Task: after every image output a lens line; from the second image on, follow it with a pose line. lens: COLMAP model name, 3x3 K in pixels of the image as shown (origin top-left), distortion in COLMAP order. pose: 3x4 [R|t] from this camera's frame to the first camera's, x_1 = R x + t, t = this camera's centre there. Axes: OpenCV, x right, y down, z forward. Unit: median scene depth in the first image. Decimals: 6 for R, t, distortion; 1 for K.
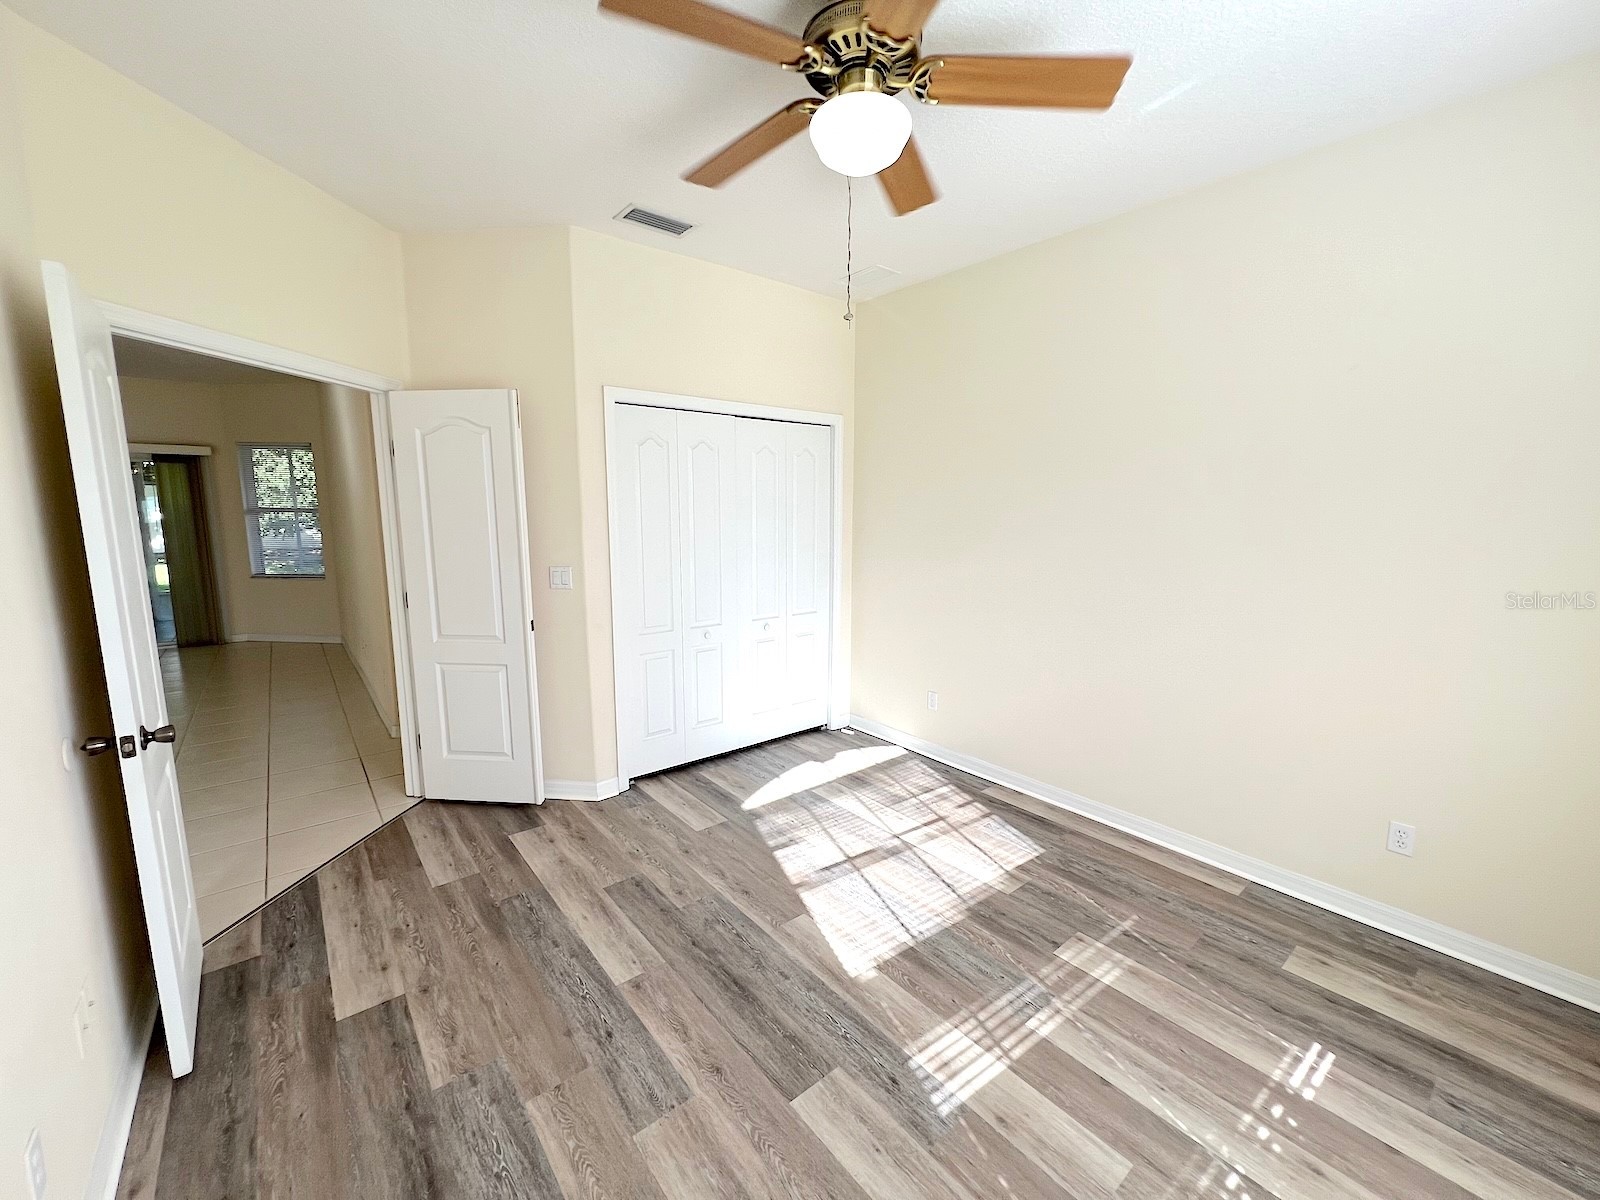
lens RADIAL K [[643.7, 0, 797.0], [0, 643.7, 596.8], [0, 0, 1]] dist [-0.004876, 0.001287]
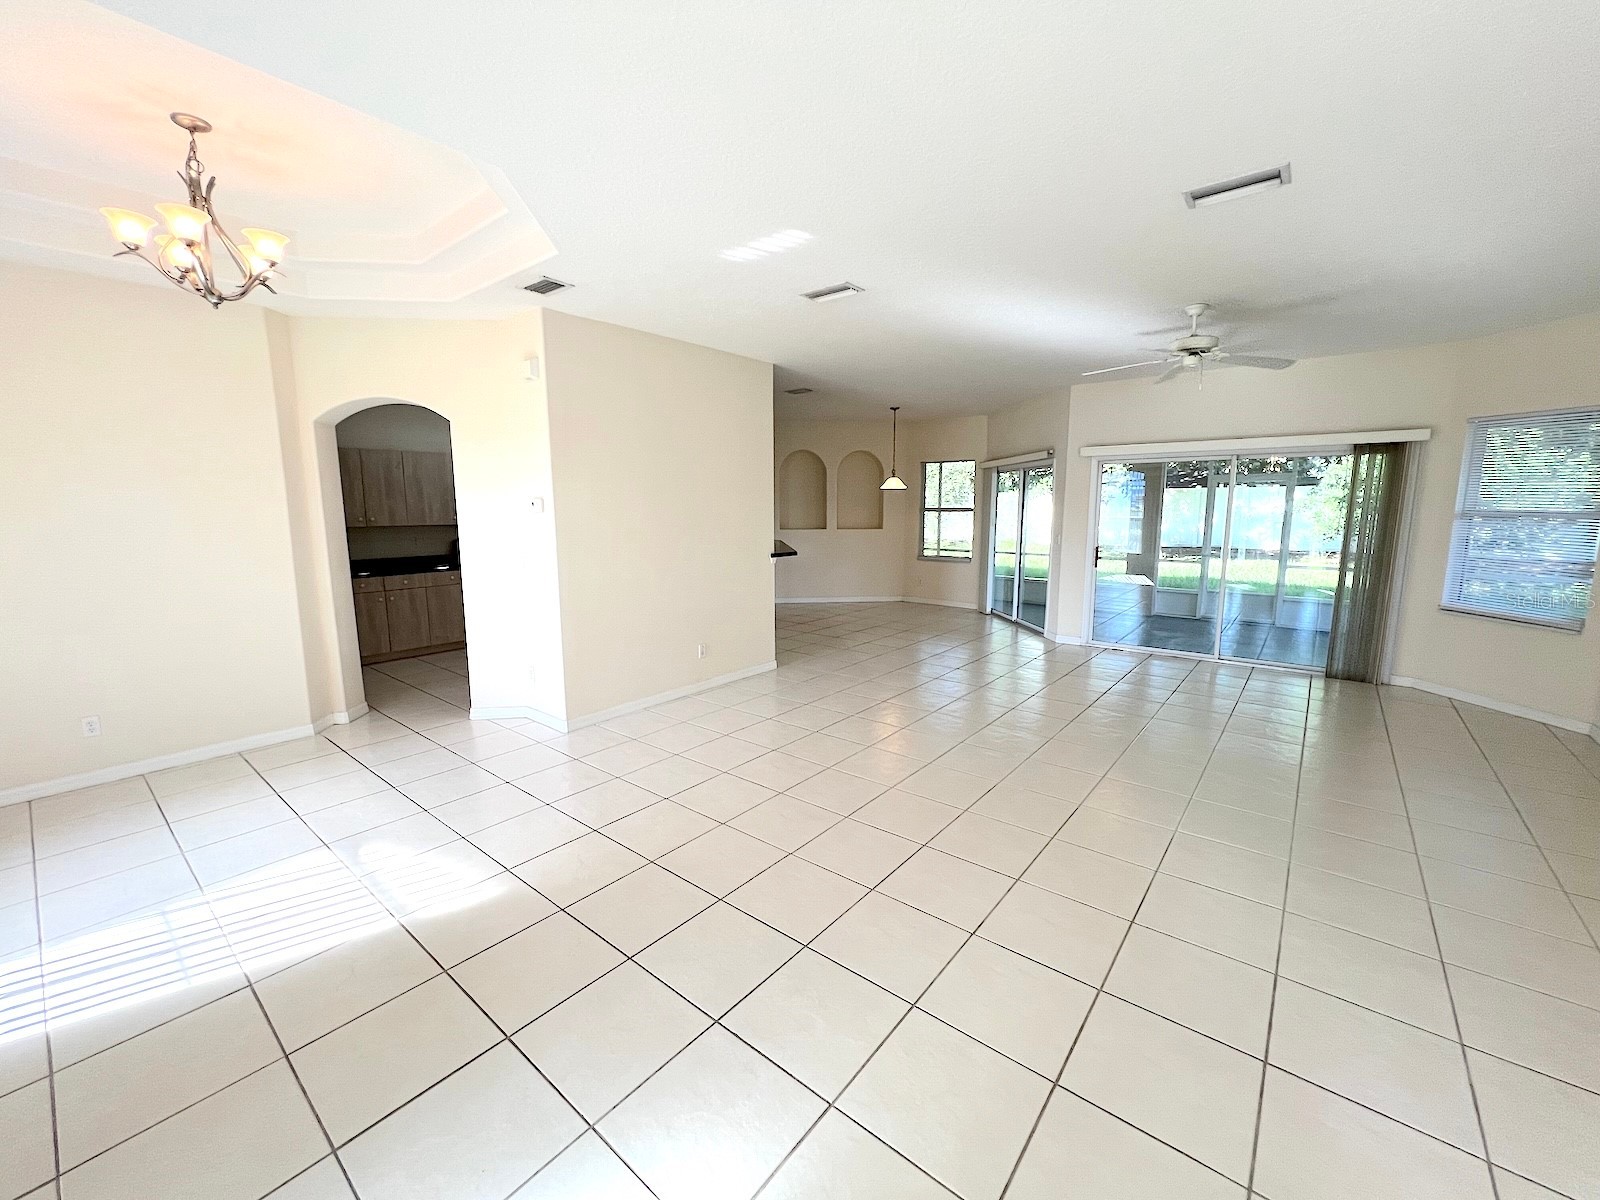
lens RADIAL K [[643.7, 0, 795.5], [0, 643.7, 599.9], [0, 0, 1]] dist [-0.004876, 0.001287]
pose [[0.197461, 0.140521, -0.970187, -0.816385], [-0.131241, 0.984553, 0.115890, -0.069237], [0.971486, 0.104444, 0.212853, 0.370452]]
